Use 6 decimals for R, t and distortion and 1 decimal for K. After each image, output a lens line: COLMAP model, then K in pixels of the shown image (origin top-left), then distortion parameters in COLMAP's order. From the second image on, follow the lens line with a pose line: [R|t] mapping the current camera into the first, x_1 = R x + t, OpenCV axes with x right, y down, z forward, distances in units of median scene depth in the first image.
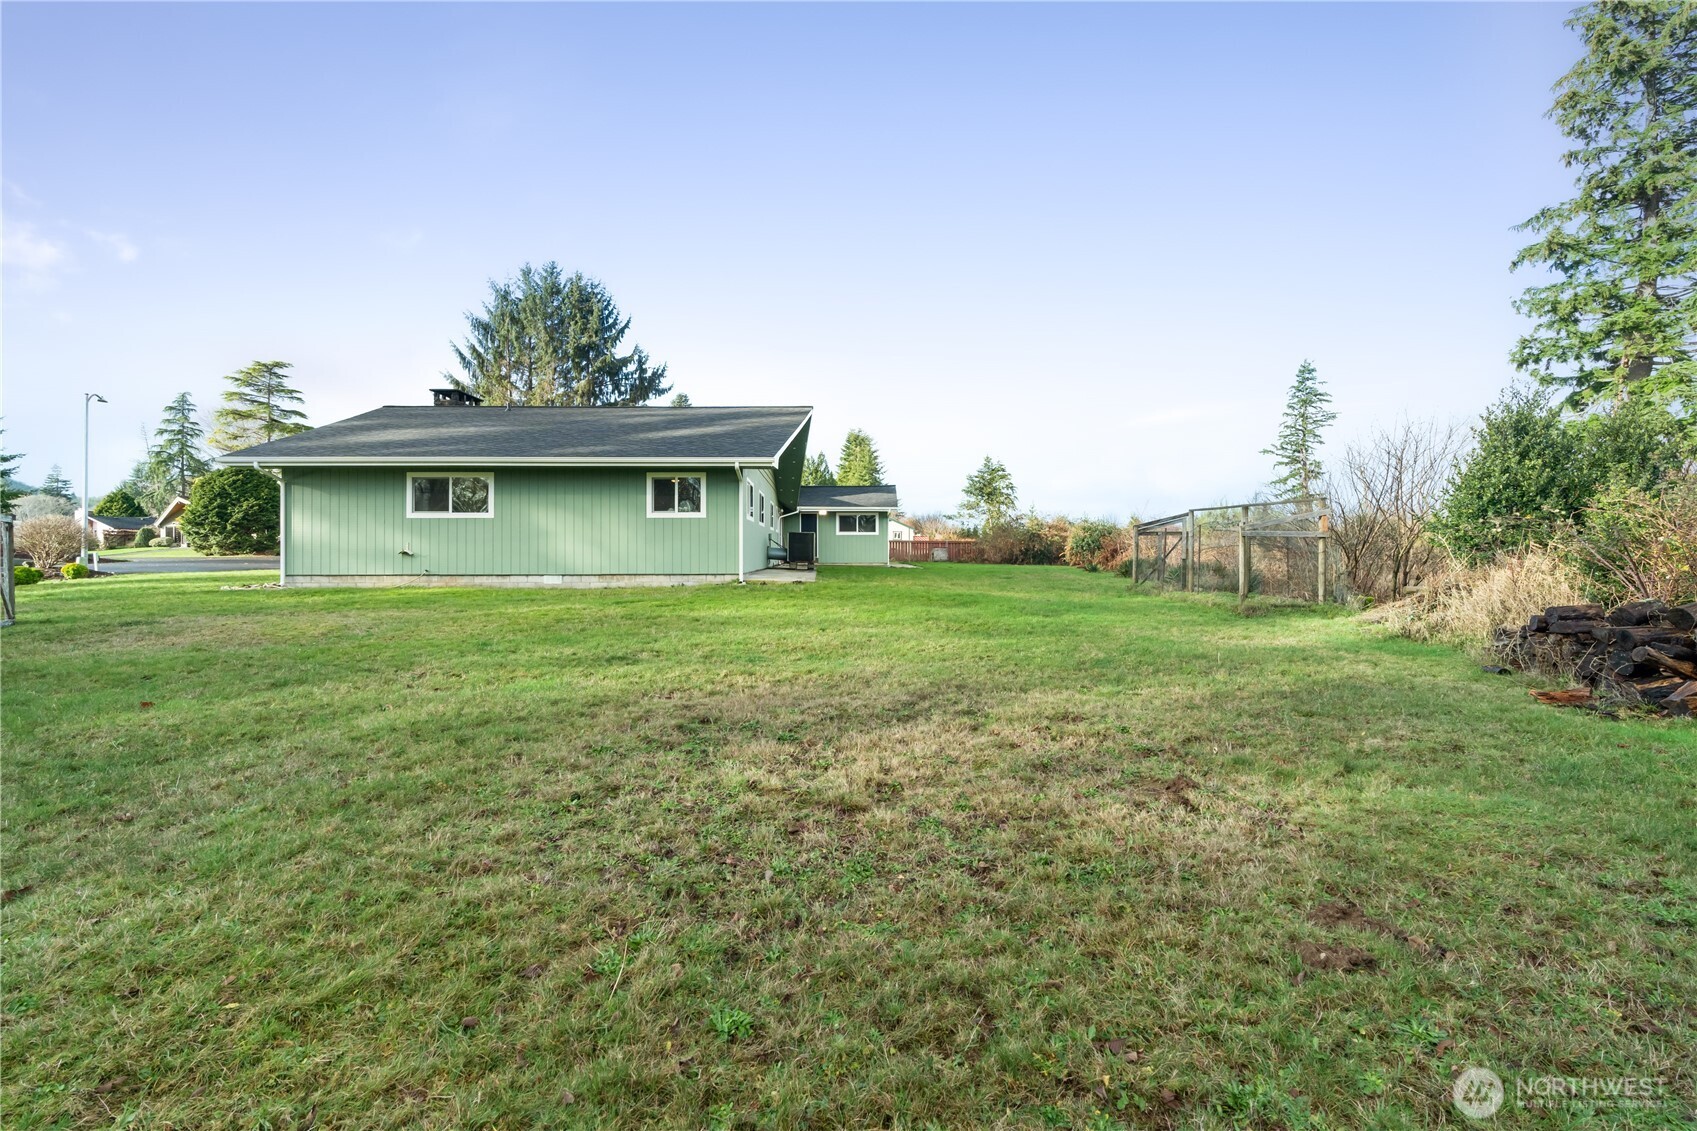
lens RADIAL K [[770.7, 0, 849.4], [0, 770.7, 556.7], [0, 0, 1]] dist [-0.006089, -0.000408]
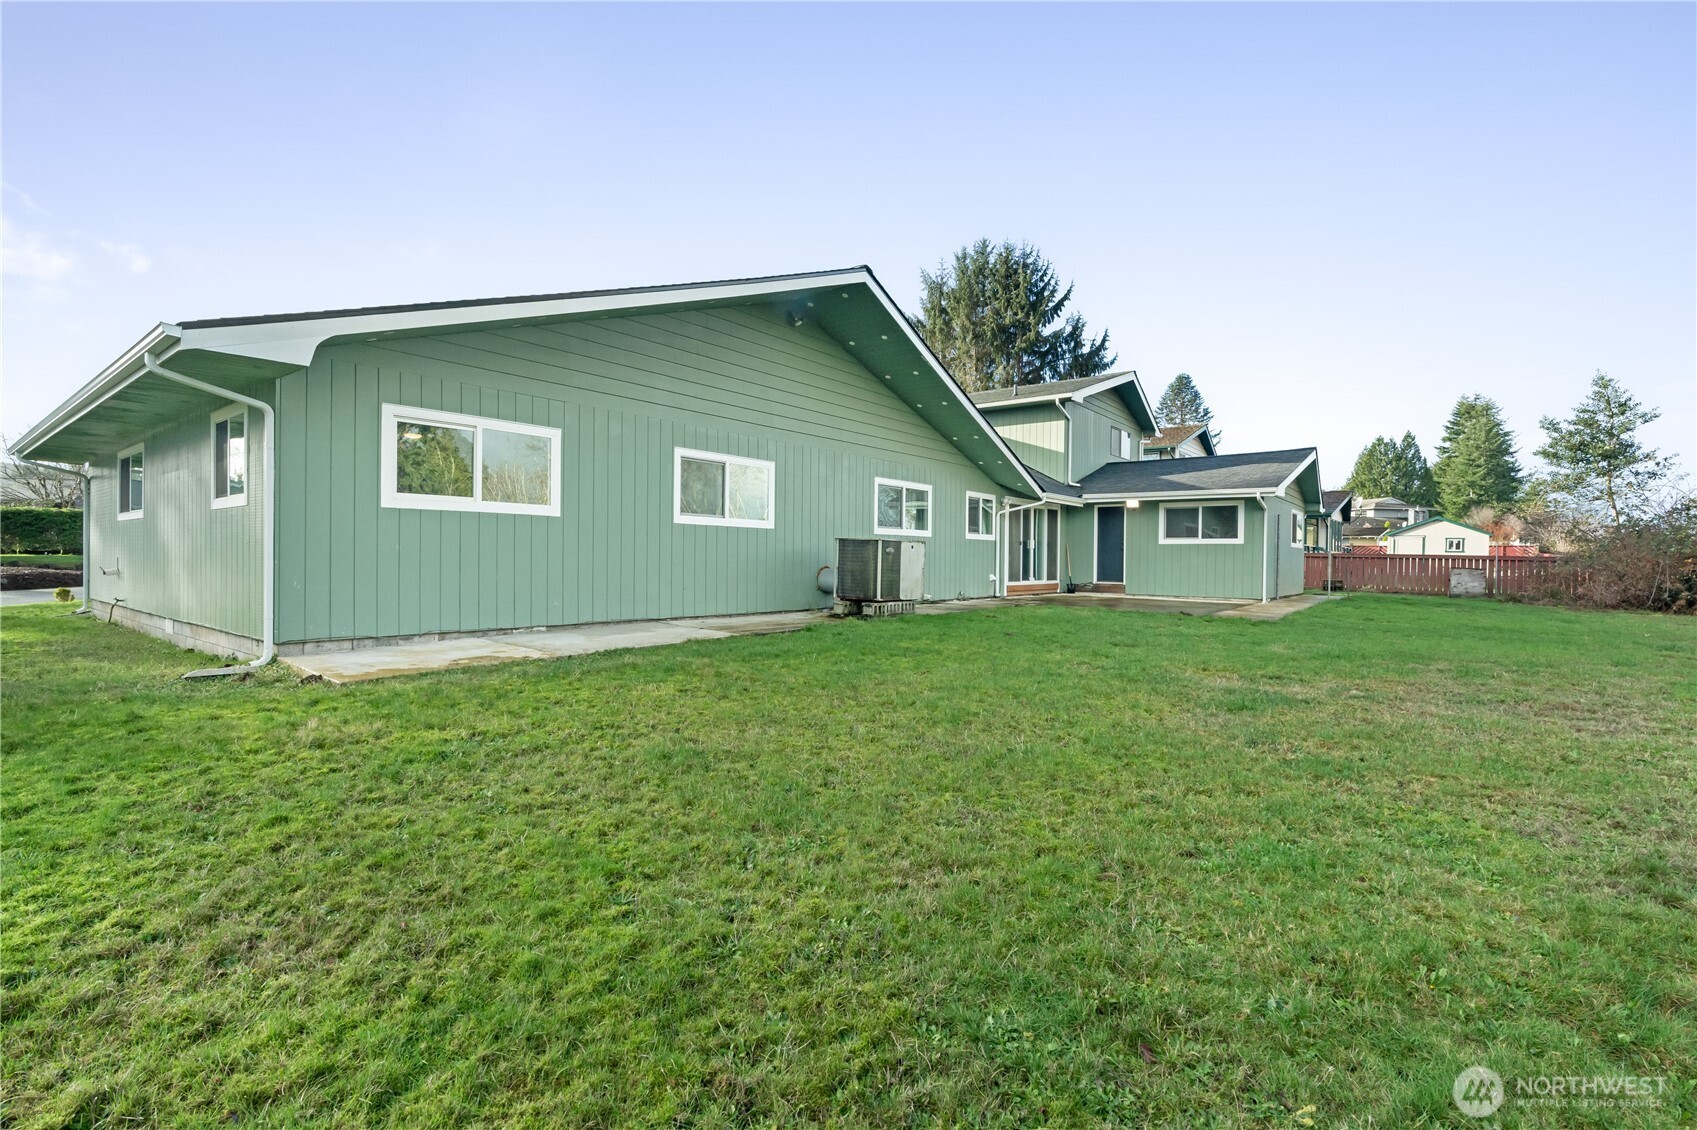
lens RADIAL K [[770.7, 0, 847.8], [0, 770.7, 564.4], [0, 0, 1]] dist [-0.006089, -0.000408]
pose [[0.751979, 0.015333, -0.659009, 0.093709], [-0.019008, 0.999818, 0.001573, -0.005458], [0.658913, 0.011343, 0.752134, 0.231617]]
